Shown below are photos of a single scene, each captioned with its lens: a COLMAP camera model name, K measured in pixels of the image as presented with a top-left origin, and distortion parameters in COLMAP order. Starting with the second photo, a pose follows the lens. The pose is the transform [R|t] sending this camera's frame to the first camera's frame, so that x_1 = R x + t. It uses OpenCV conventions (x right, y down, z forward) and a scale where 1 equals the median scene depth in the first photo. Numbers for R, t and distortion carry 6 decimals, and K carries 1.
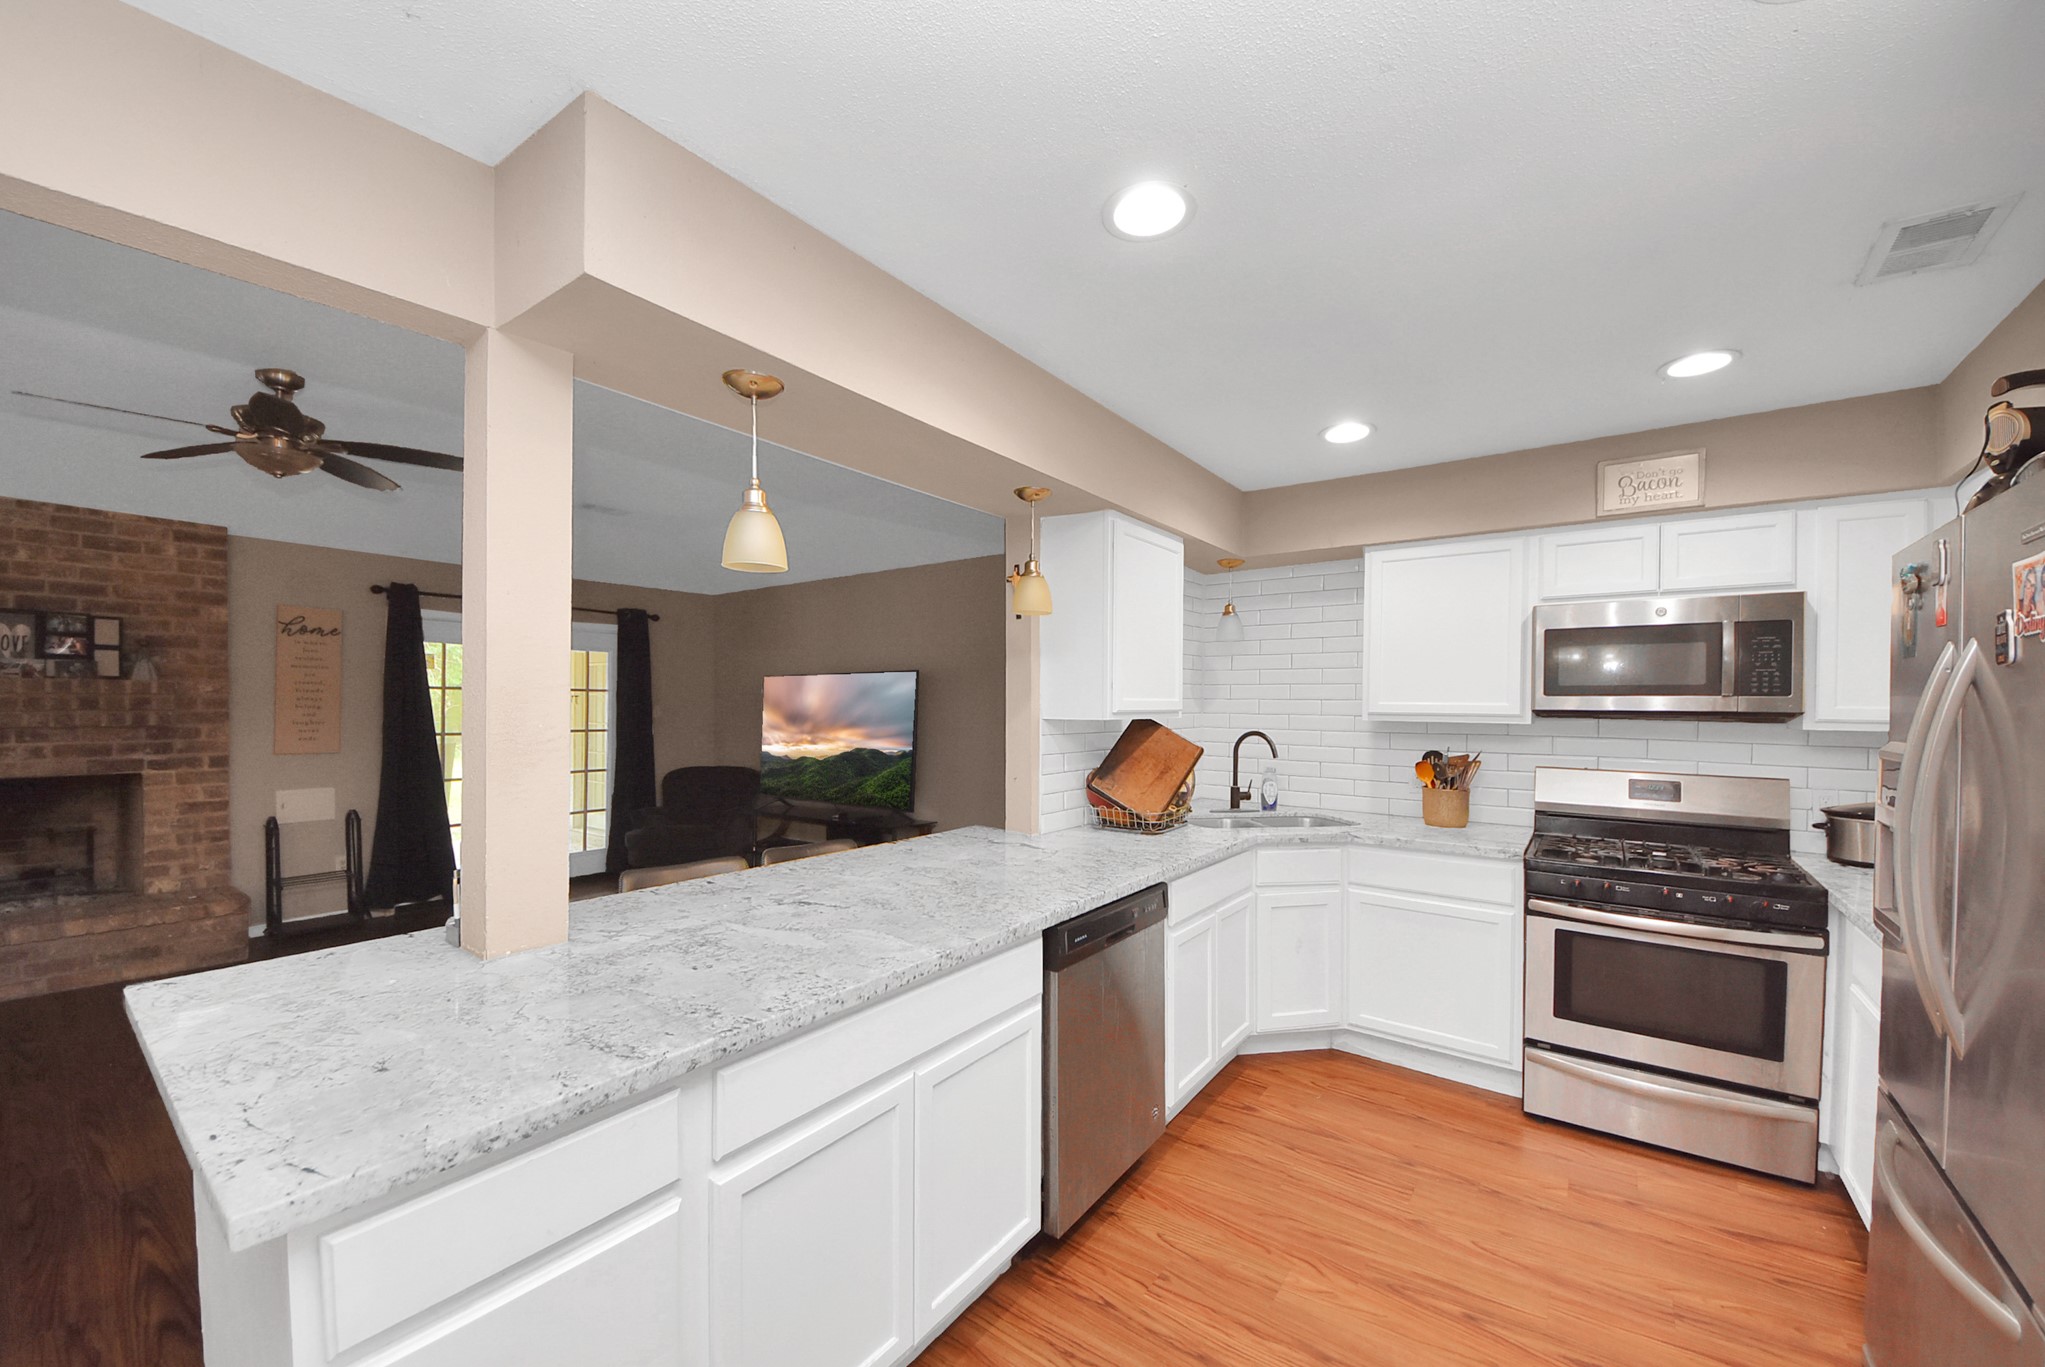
lens RADIAL K [[716.7, 0, 1062.3], [0, 716.7, 690.2], [0, 0, 1]] dist [0.030574, -0.012740]
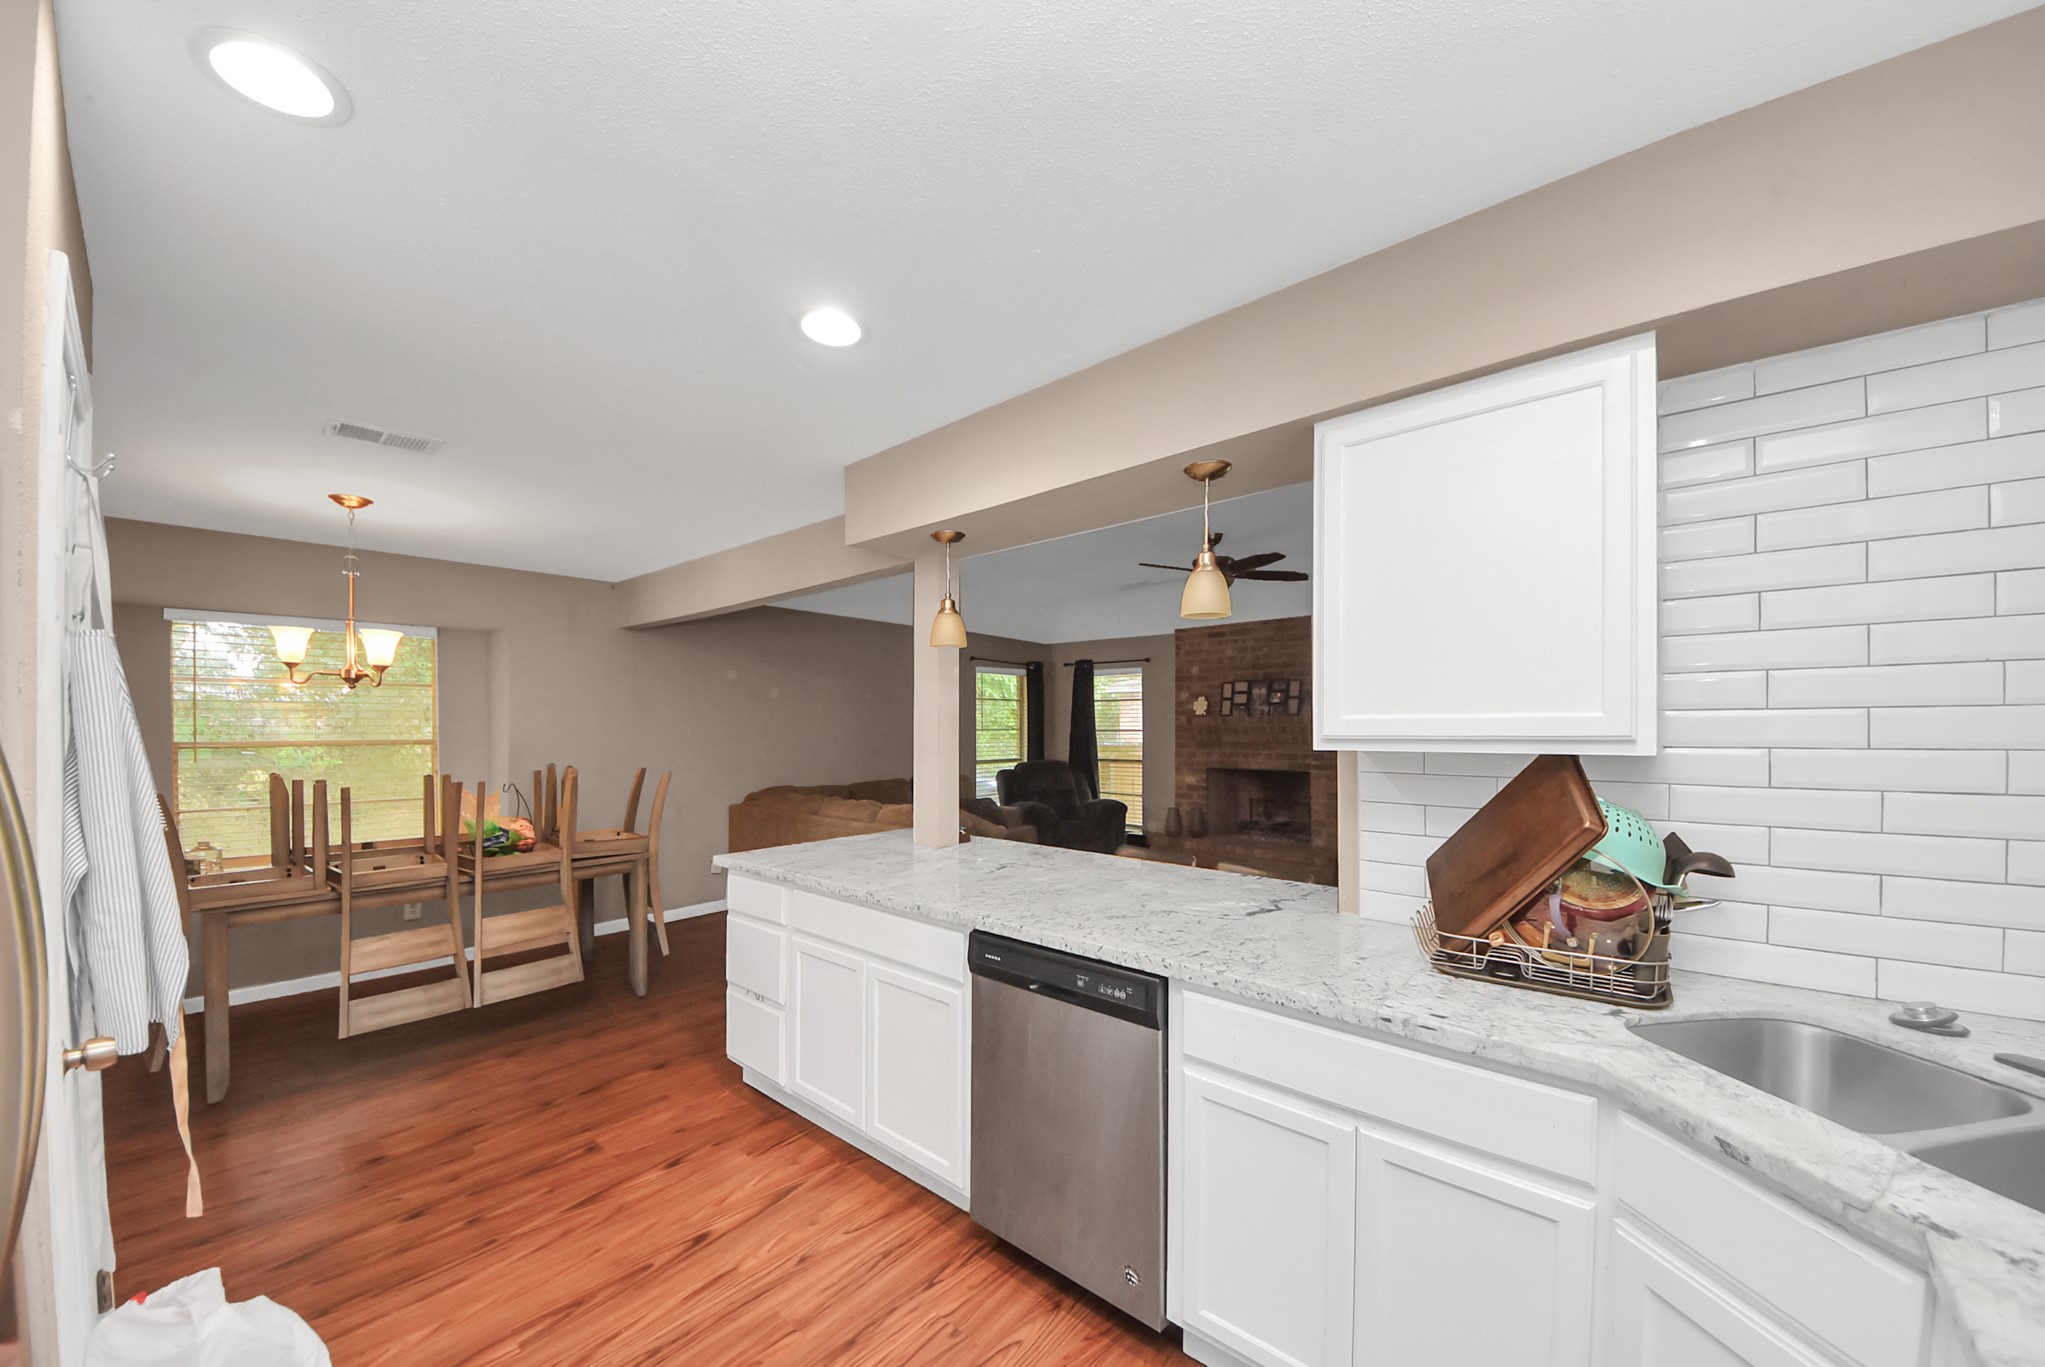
lens RADIAL K [[735.4, 0, 1033.6], [0, 735.4, 706.2], [0, 0, 1]] dist [0.015561, -0.014056]
pose [[-0.072570, -0.035527, -0.996730, 0.496048], [0.022391, 0.999055, -0.037240, 0.014376], [0.997112, -0.025020, -0.071706, 0.529991]]
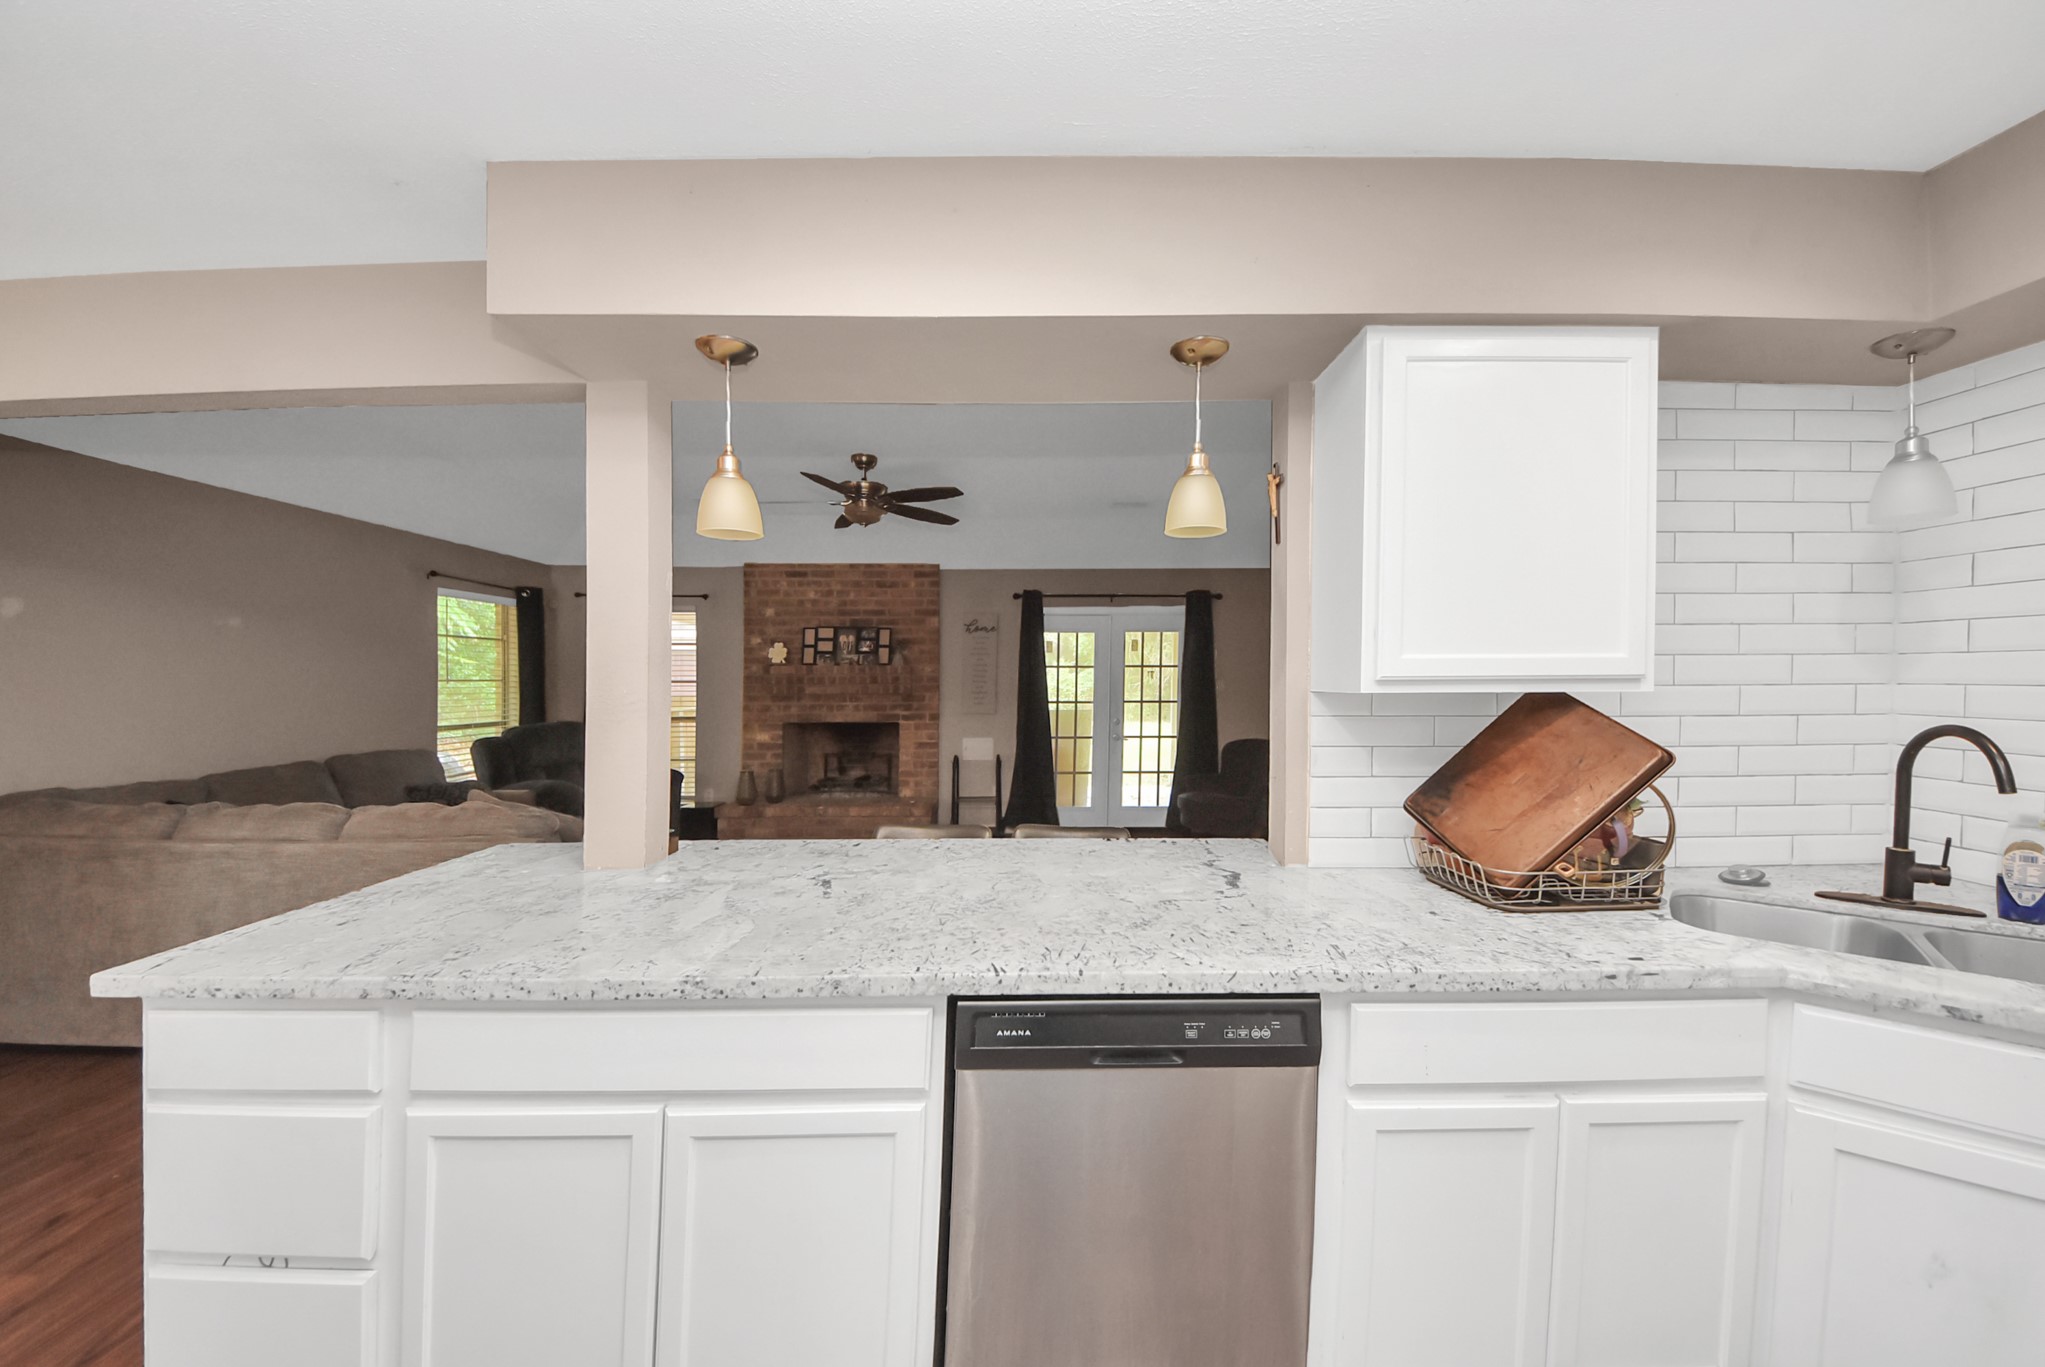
lens RADIAL K [[727.5, 0, 1052.0], [0, 727.5, 679.4], [0, 0, 1]] dist [0.017092, -0.013566]
pose [[0.608598, -0.007947, -0.793439, 0.258821], [0.023064, 0.999705, 0.007678, 0.013809], [0.793143, -0.022973, 0.608602, 0.299413]]
